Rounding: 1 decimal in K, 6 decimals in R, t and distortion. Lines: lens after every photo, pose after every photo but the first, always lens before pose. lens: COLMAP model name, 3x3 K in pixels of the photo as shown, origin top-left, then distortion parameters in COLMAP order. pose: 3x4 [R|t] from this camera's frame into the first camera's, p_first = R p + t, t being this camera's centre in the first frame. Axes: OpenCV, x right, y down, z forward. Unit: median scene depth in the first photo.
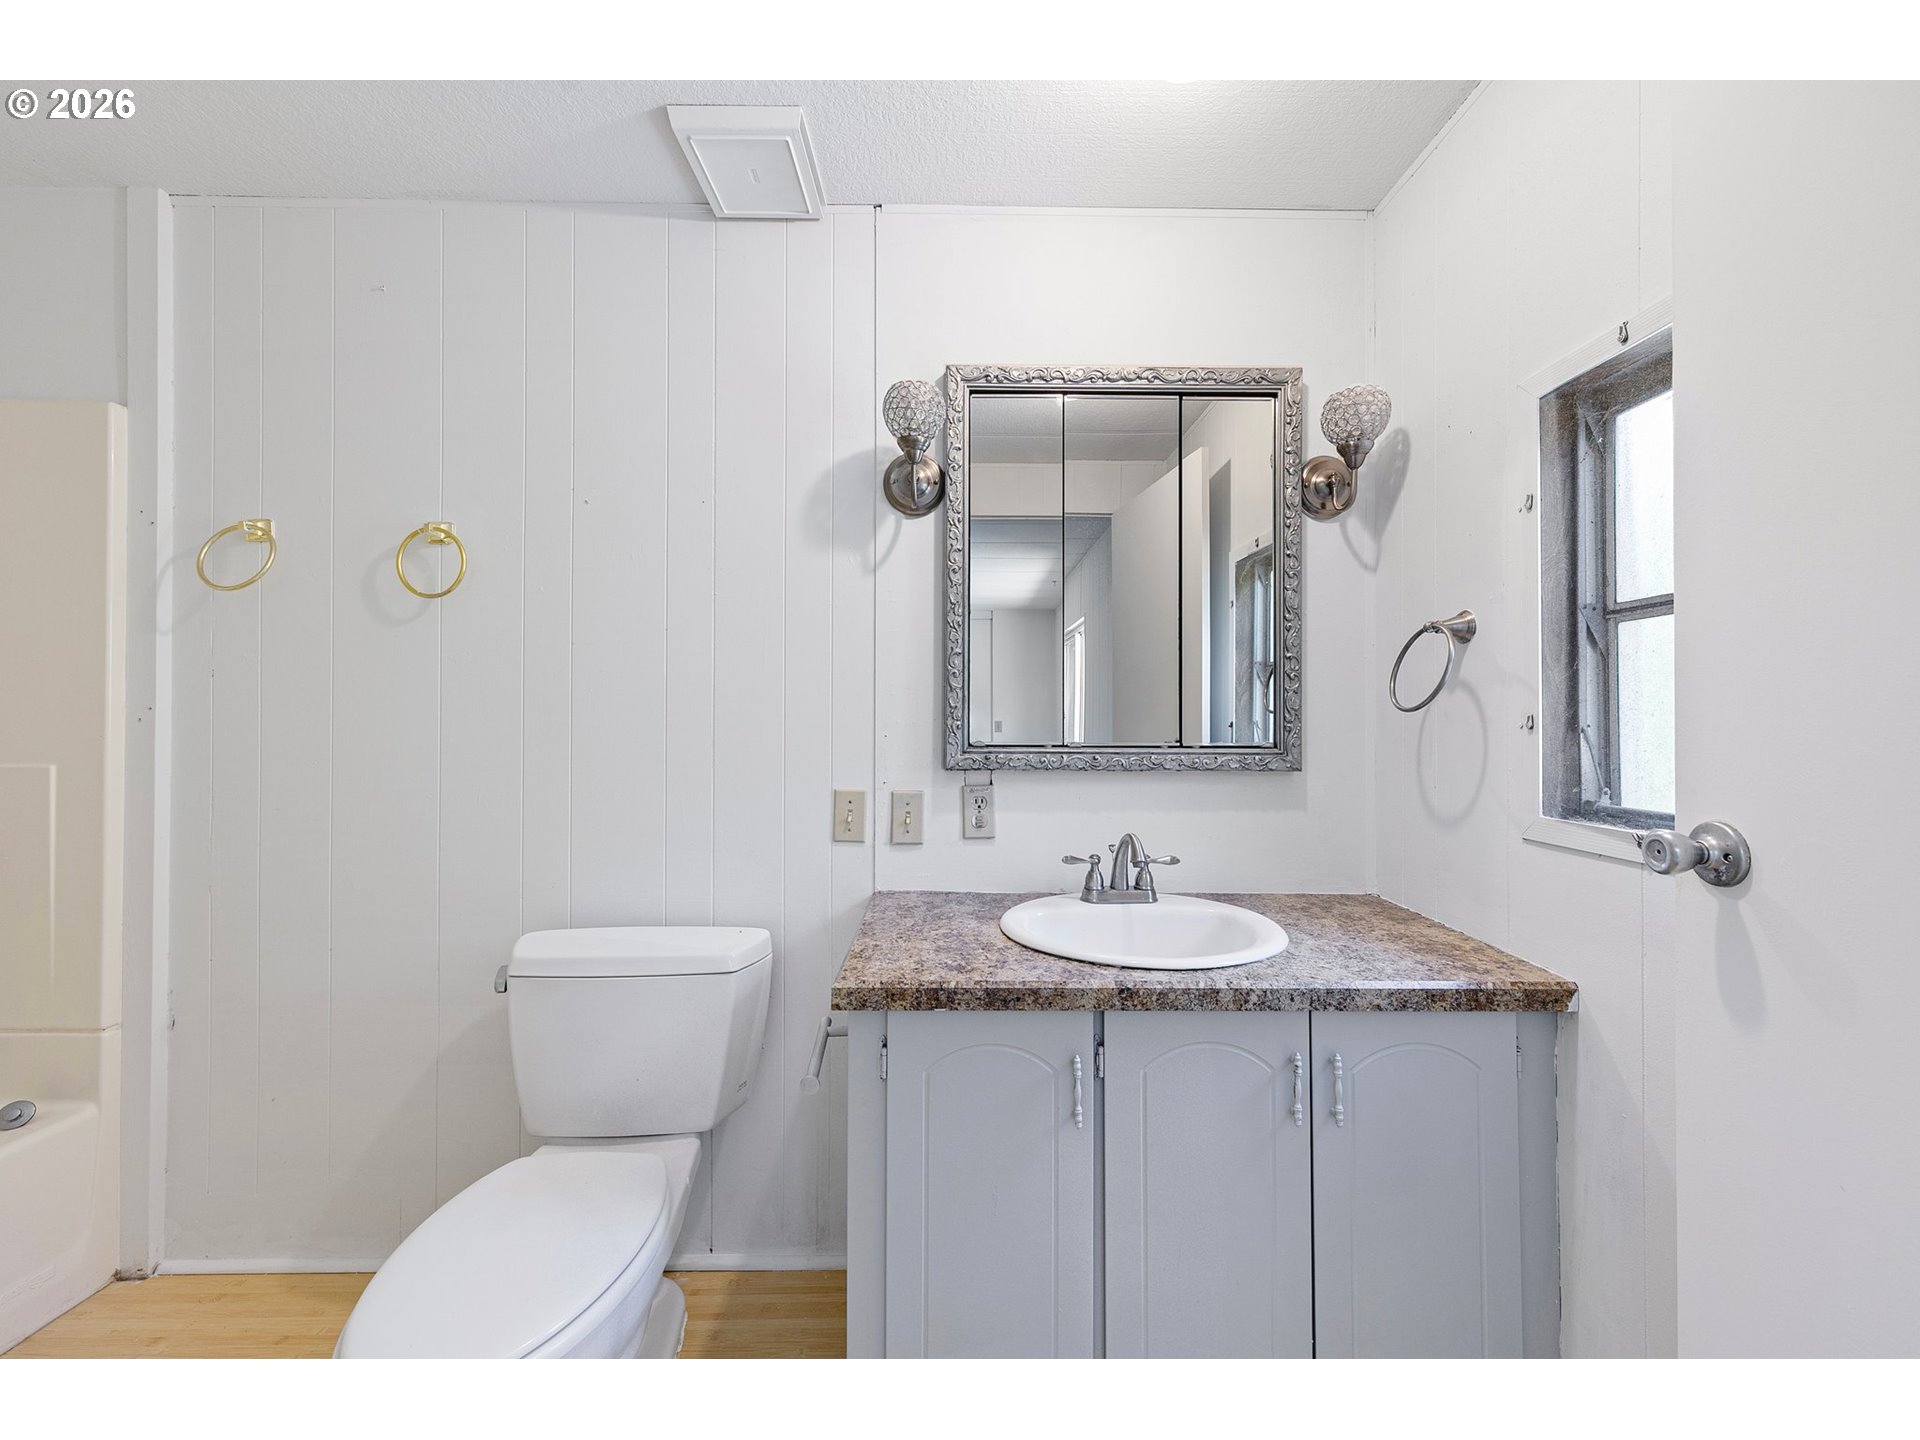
lens RADIAL K [[847.5, 0, 961.8], [0, 847.5, 726.8], [0, 0, 1]] dist [0.001683, -0.000503]
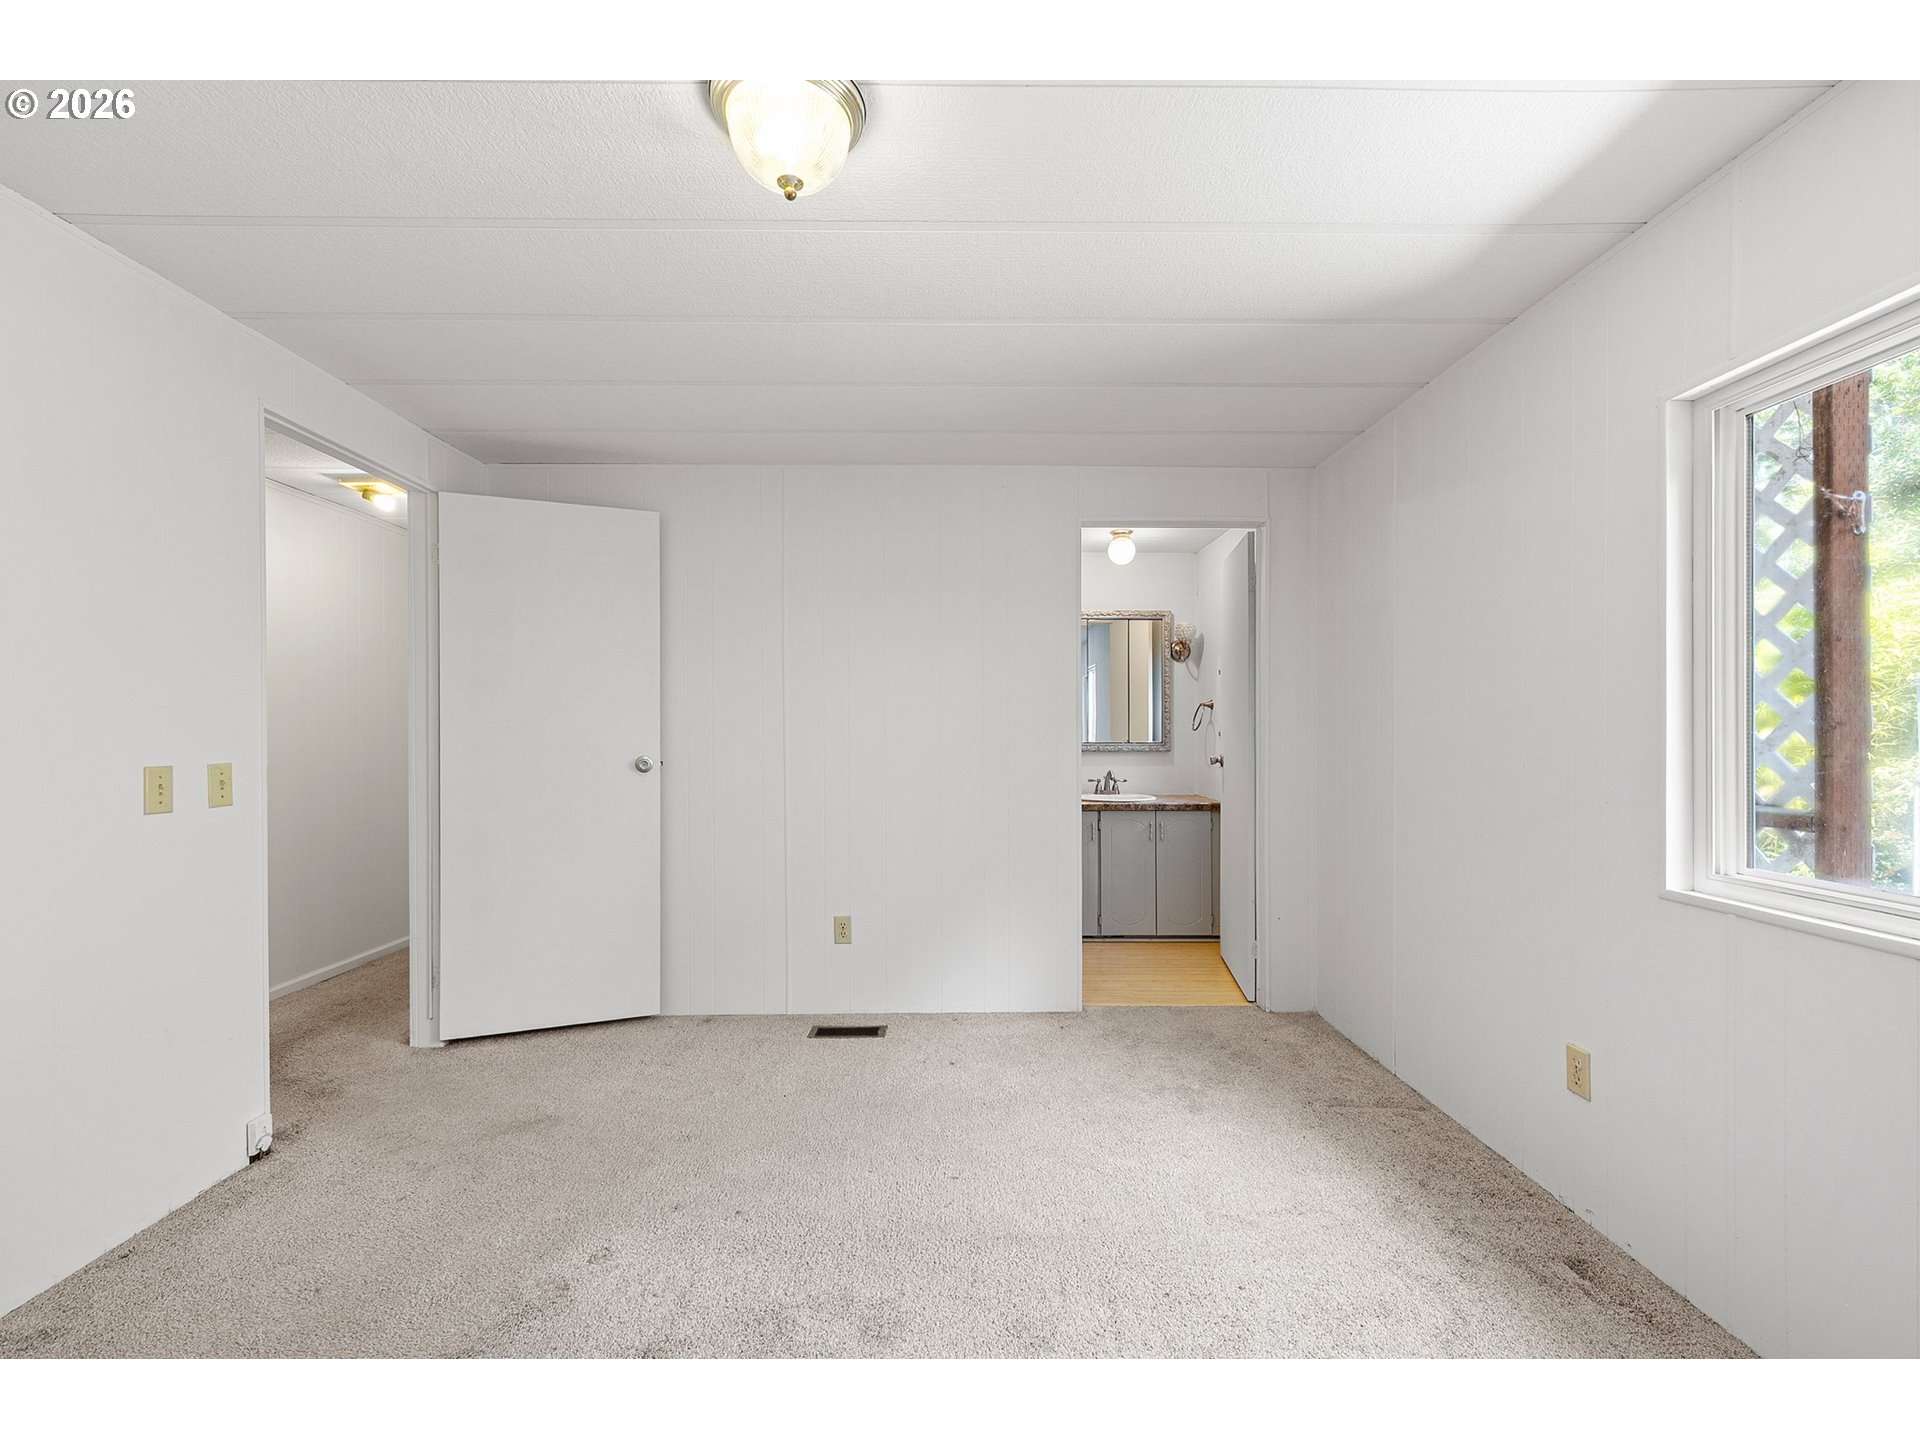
lens RADIAL K [[847.5, 0, 961.8], [0, 847.5, 726.8], [0, 0, 1]] dist [0.001683, -0.000503]
pose [[0.999865, -0.006098, -0.015232, -0.291091], [0.005975, 0.999949, -0.008121, -0.013636], [0.015280, 0.008028, 0.999851, -2.077604]]
